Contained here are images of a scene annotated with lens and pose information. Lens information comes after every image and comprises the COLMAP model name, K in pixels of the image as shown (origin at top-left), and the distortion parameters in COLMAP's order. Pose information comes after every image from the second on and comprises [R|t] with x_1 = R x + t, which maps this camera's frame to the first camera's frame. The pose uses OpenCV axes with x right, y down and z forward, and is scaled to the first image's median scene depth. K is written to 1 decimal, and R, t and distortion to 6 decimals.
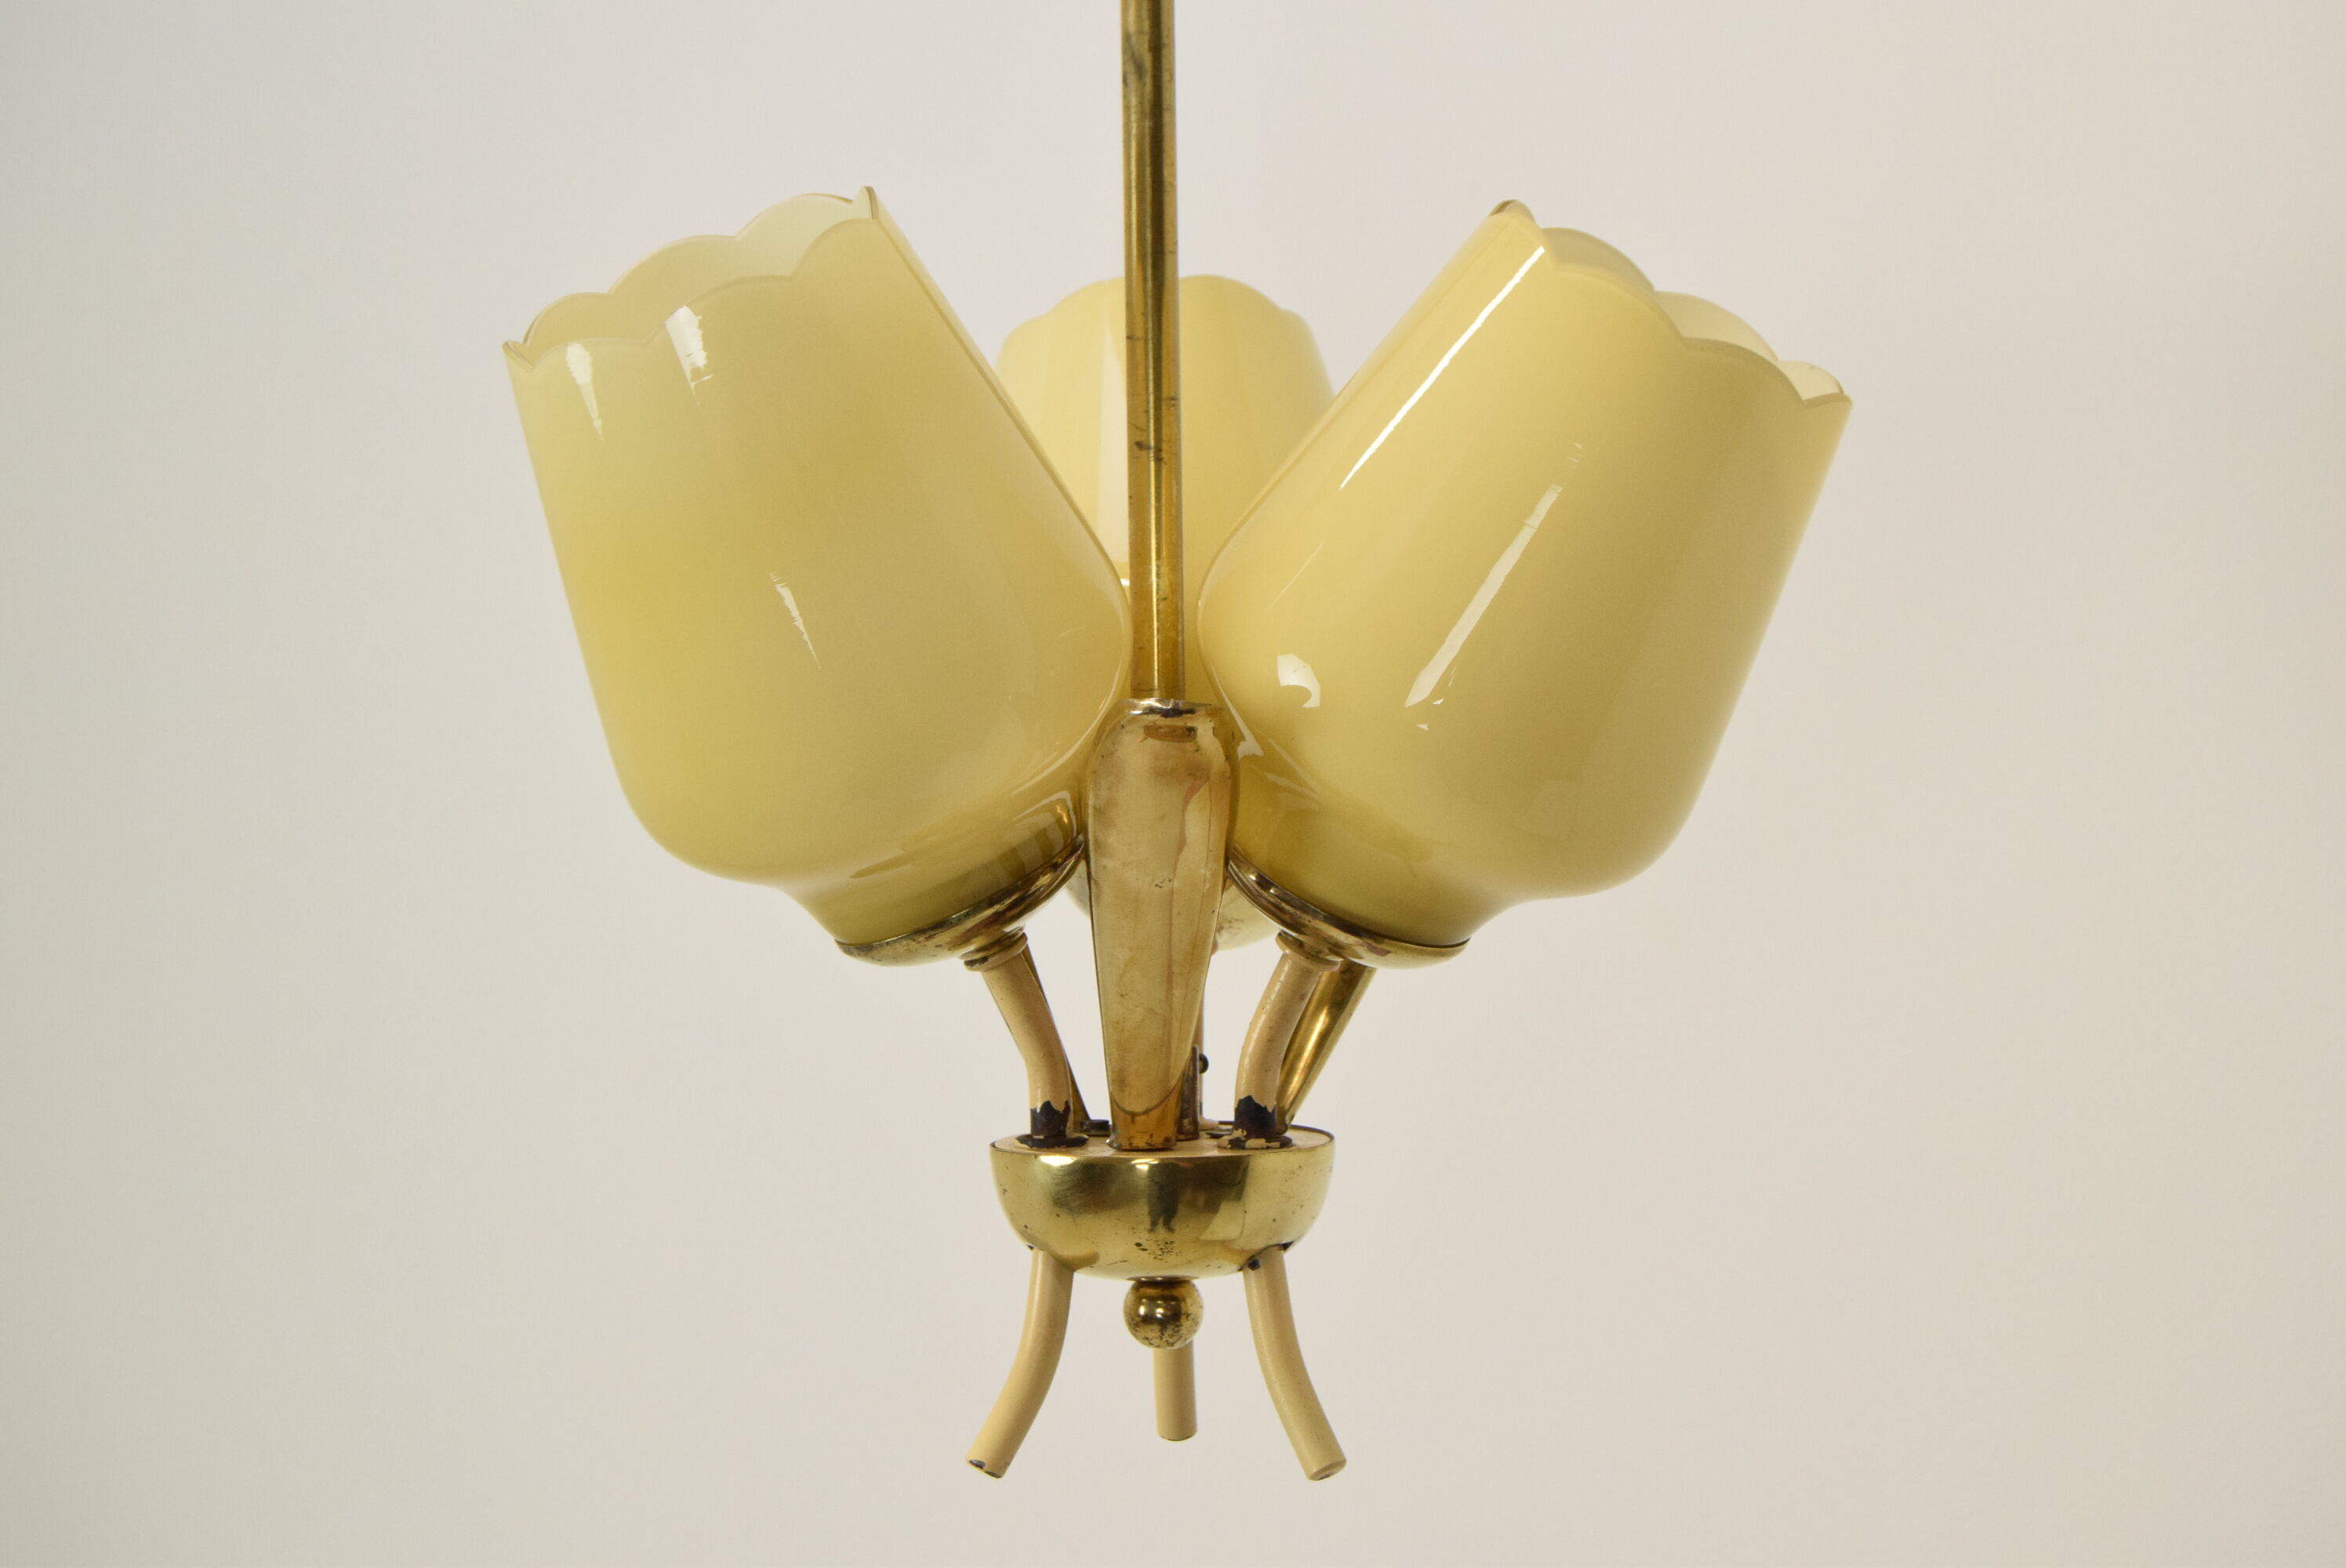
lens RADIAL K [[3828.0, 0, 1160.6], [0, 3828.0, 790.4], [0, 0, 1]] dist [0.045301, 0.000000]
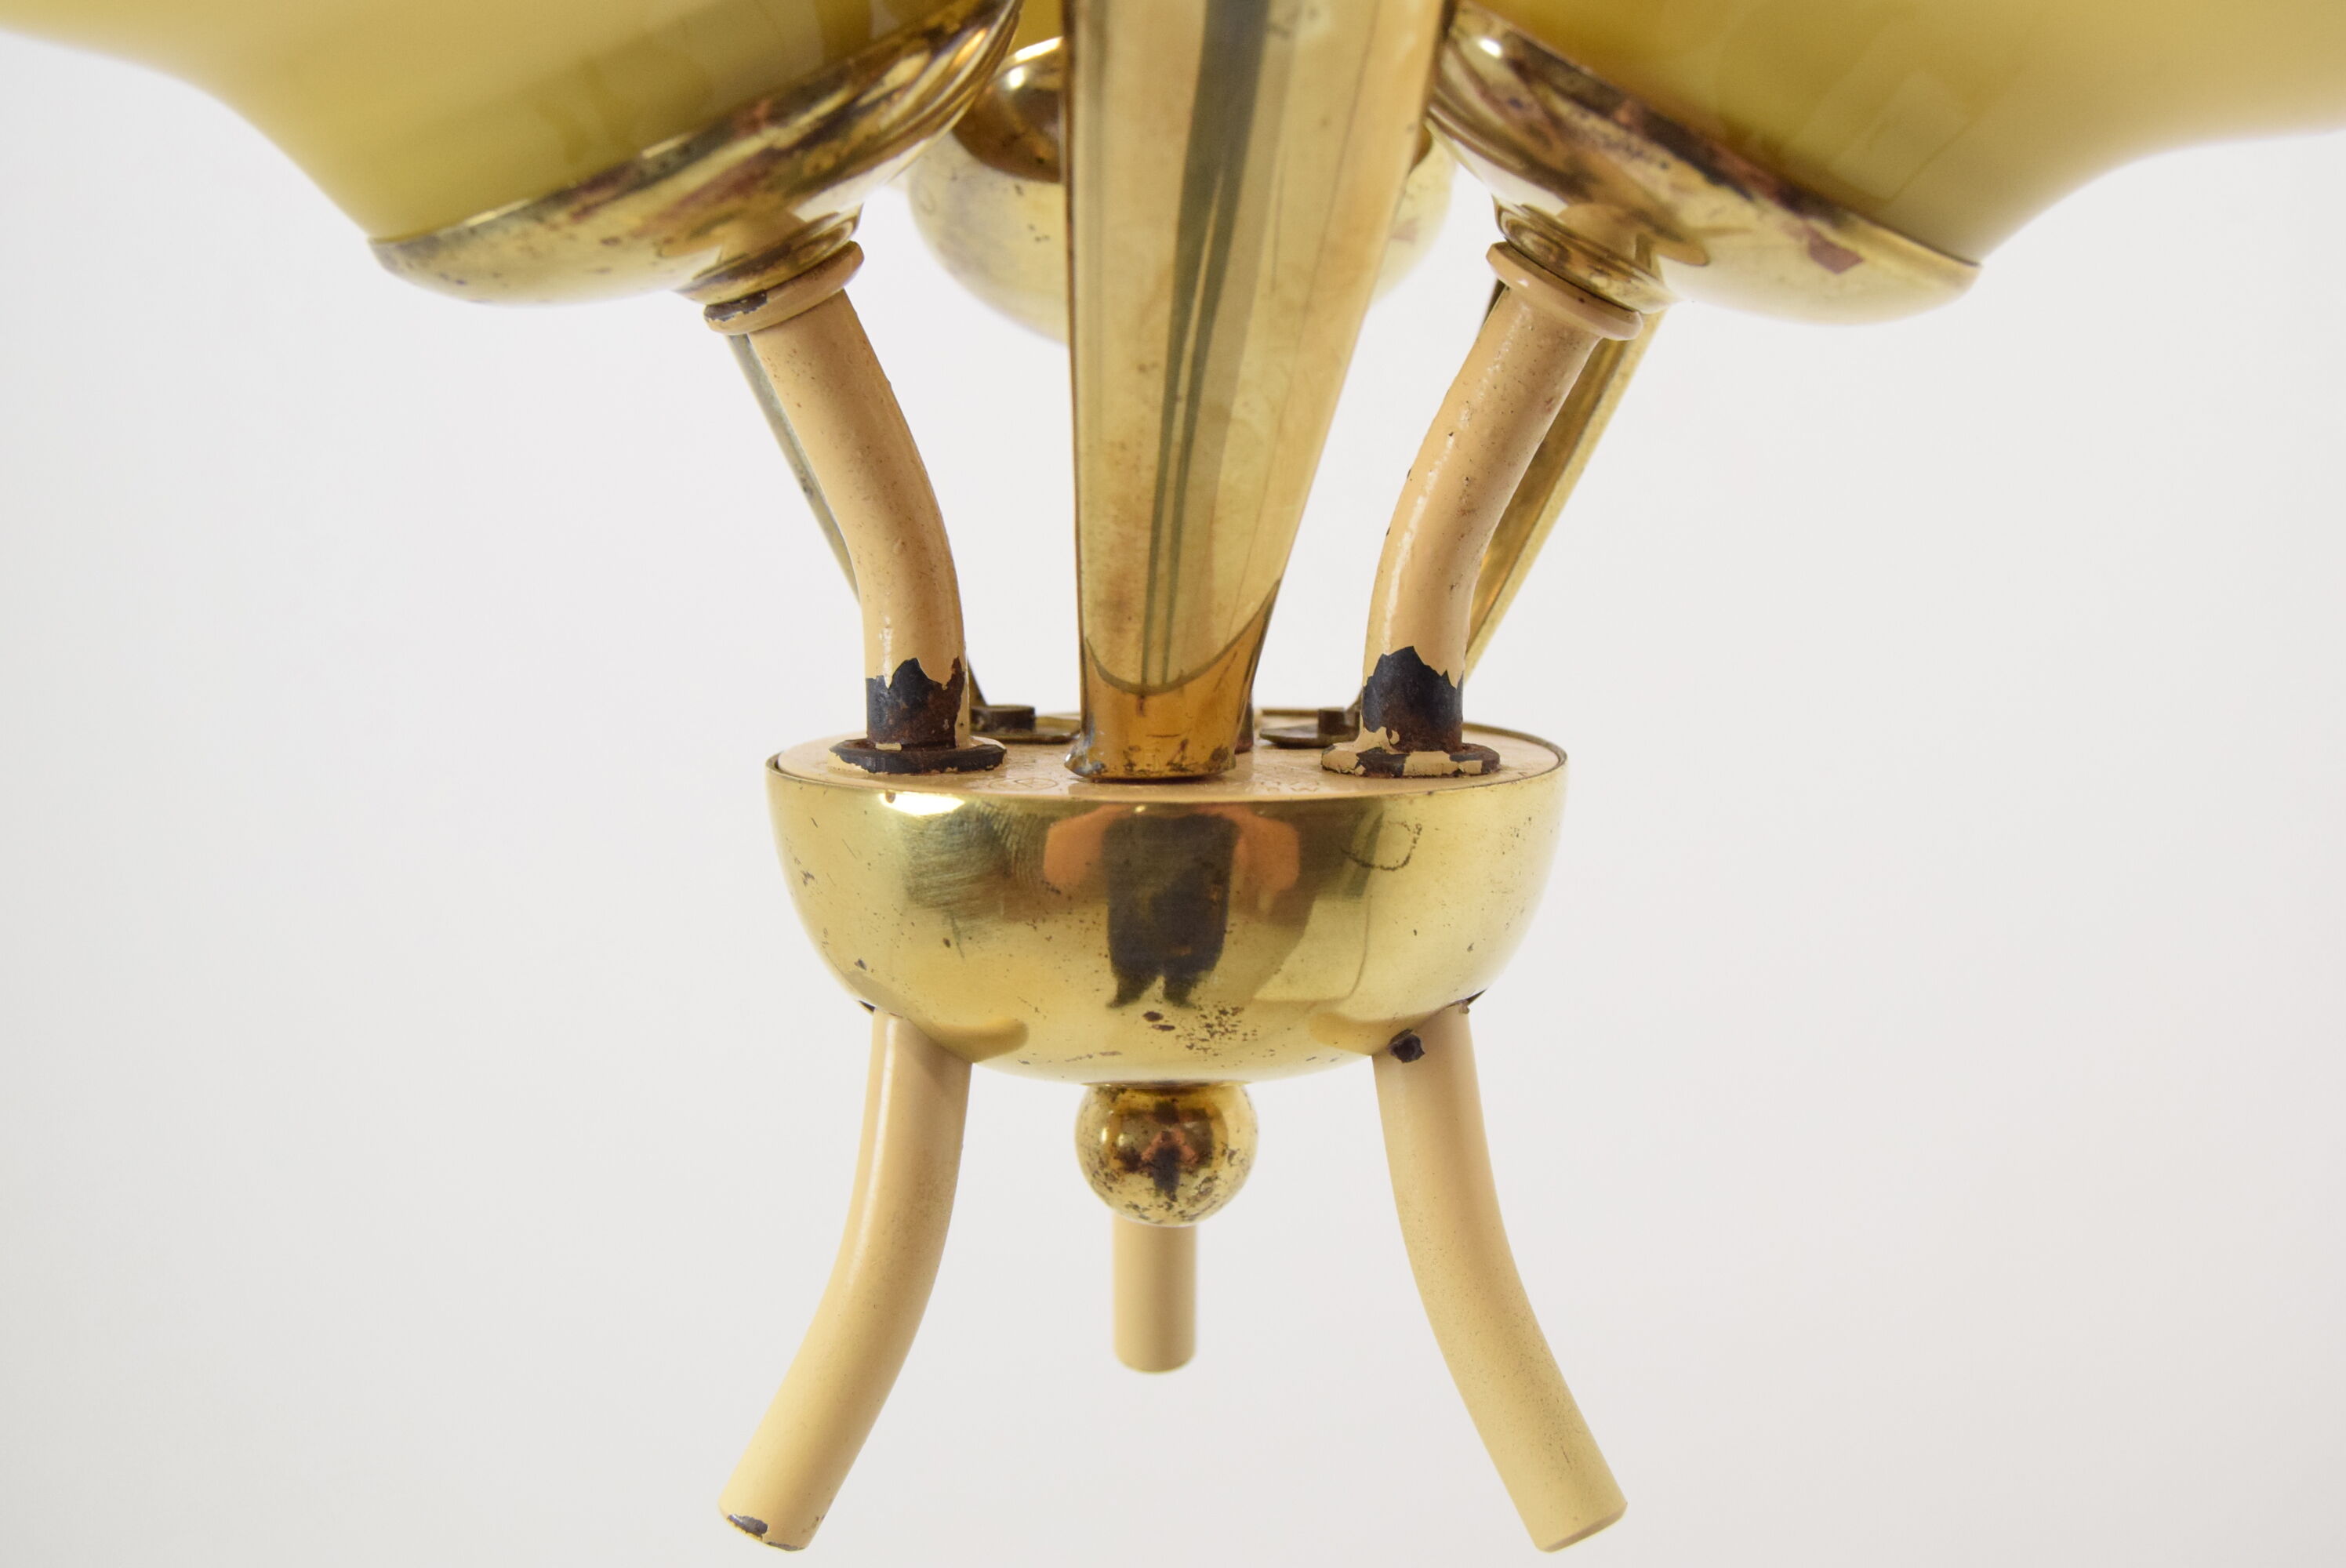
lens RADIAL K [[2834.8, 0, 1171.4], [0, 2834.8, 775.7], [0, 0, 1]] dist [-0.020776, 0.000000]
pose [[0.996973, -0.003023, 0.077691, -0.025154], [-0.004281, 0.995593, 0.093681, 0.065292], [-0.077632, -0.093730, 0.992566, 0.701527]]
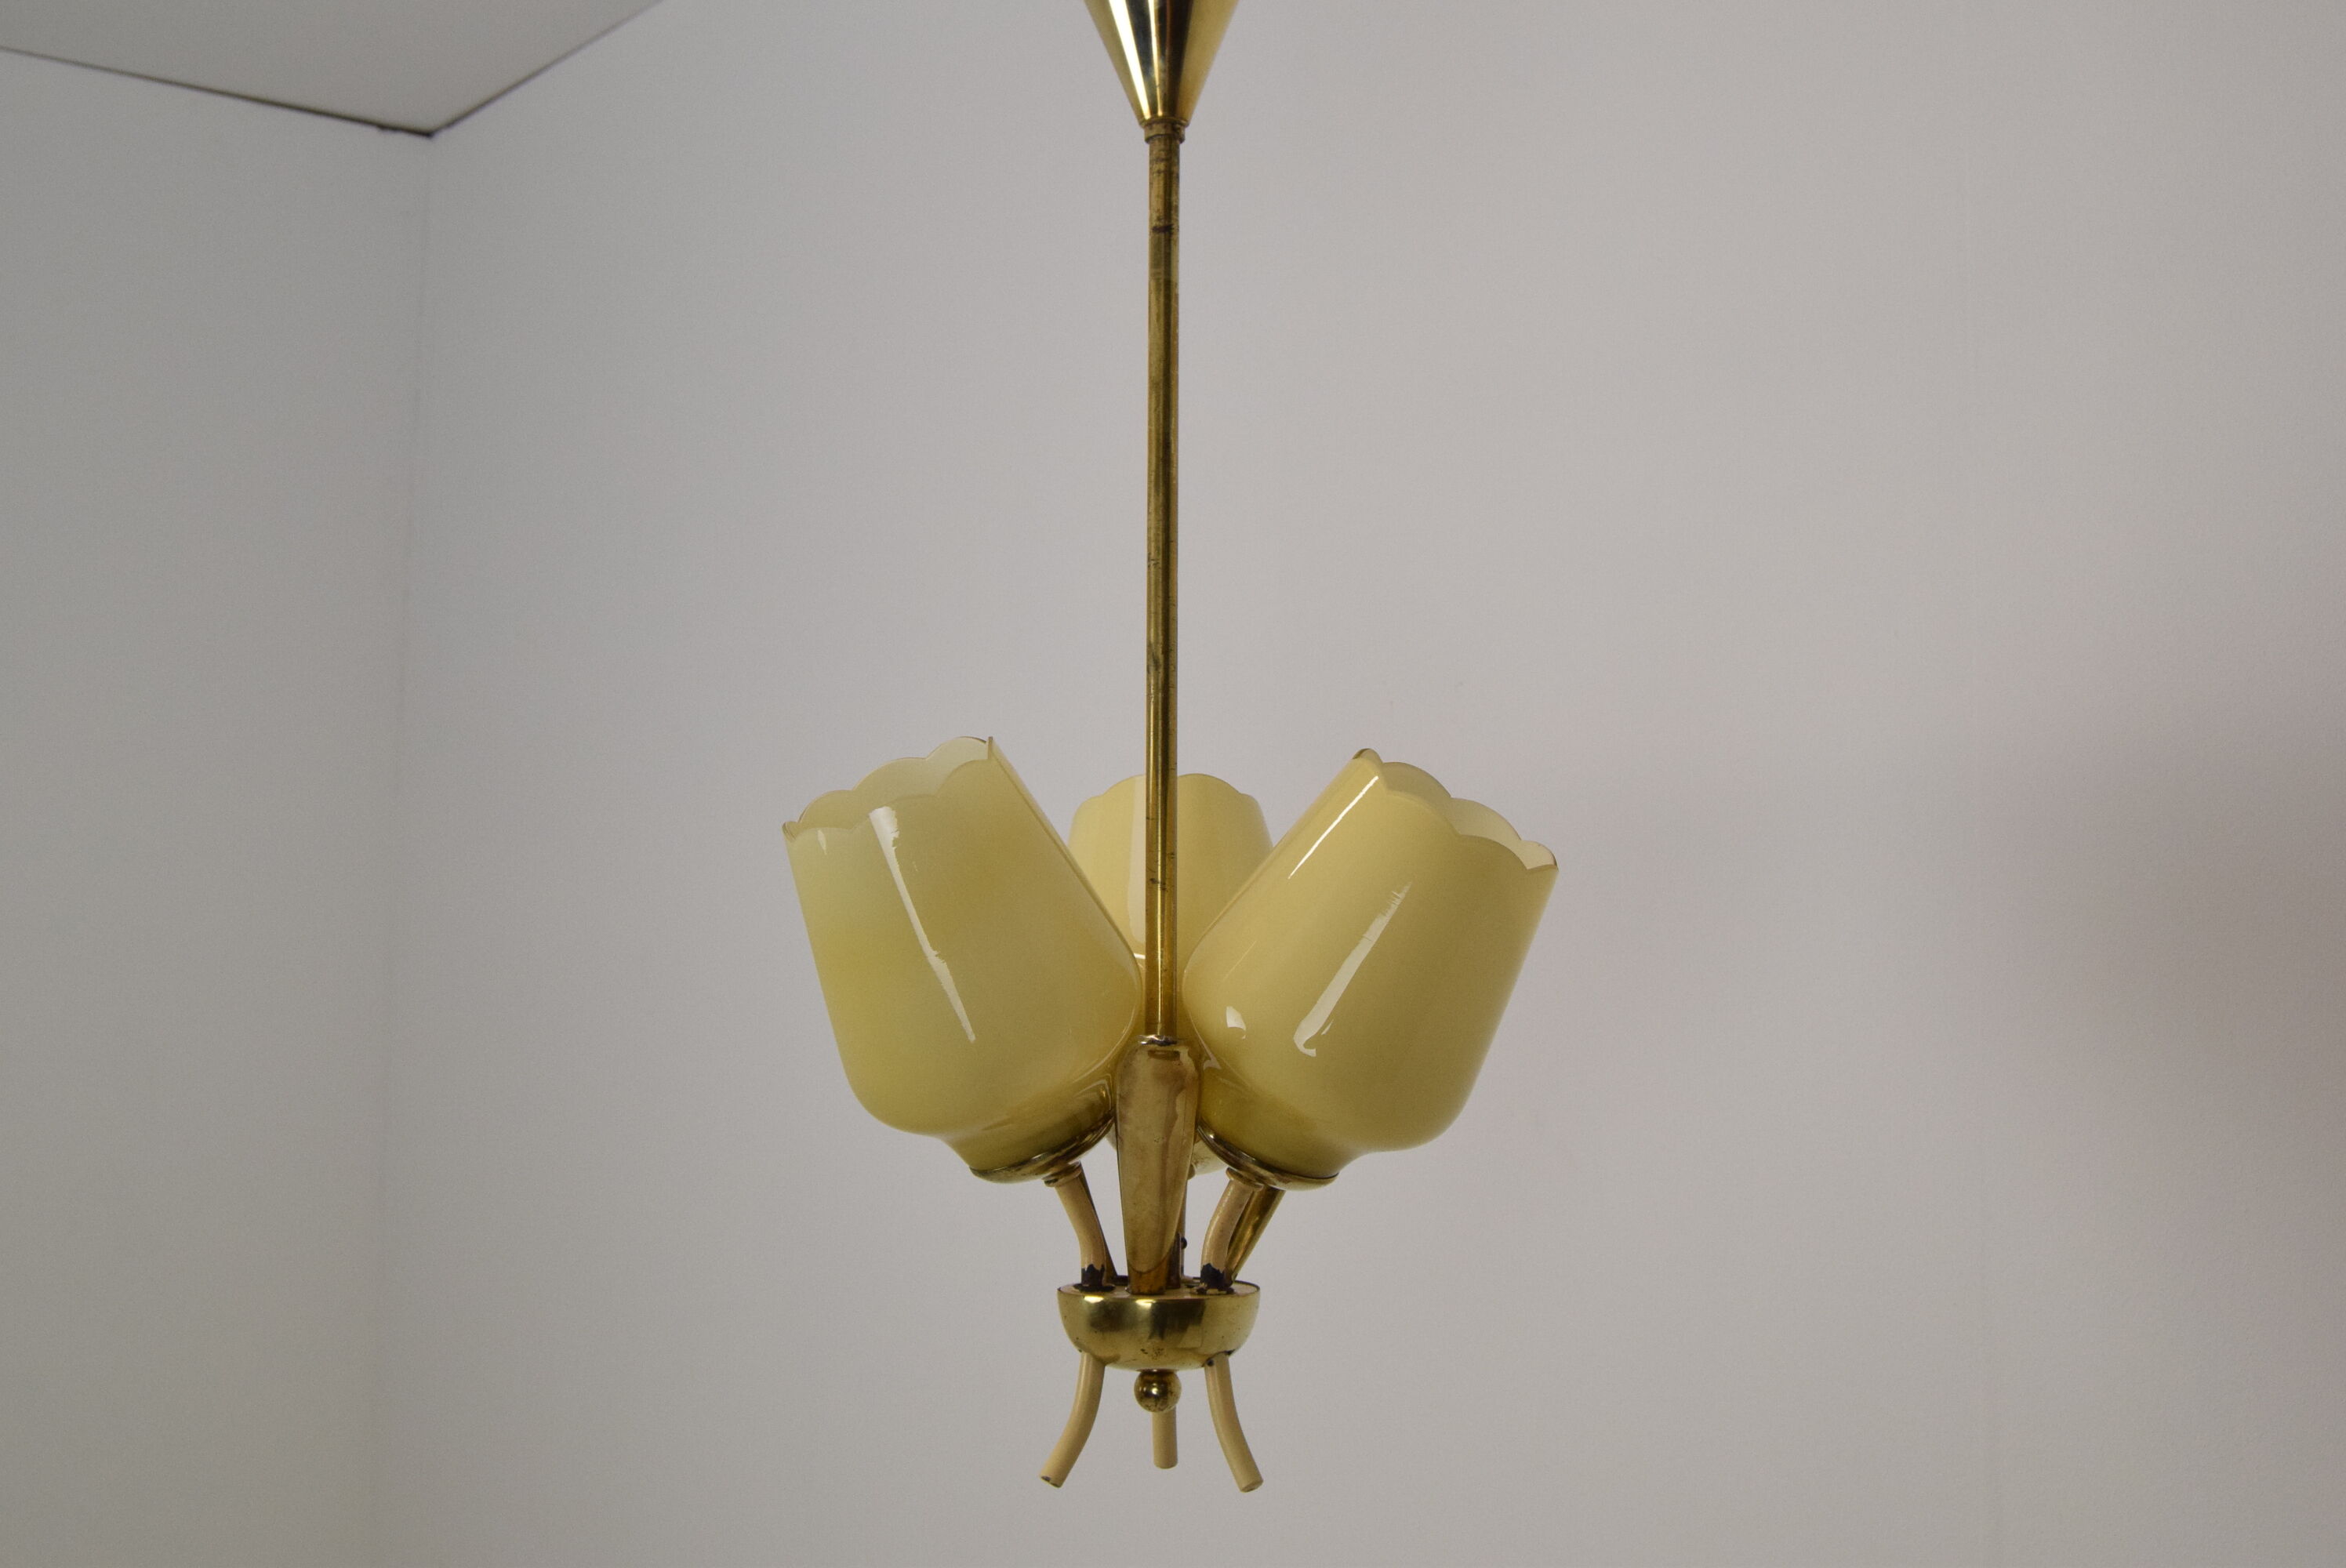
lens RADIAL K [[2771.9, 0, 1180.8], [0, 2771.9, 780.2], [0, 0, 1]] dist [-0.075339, 0.000000]
pose [[0.999802, 0.016895, -0.010535, 0.019728], [-0.017720, 0.996316, -0.083905, -0.031040], [0.009079, 0.084076, 0.996418, -0.243907]]
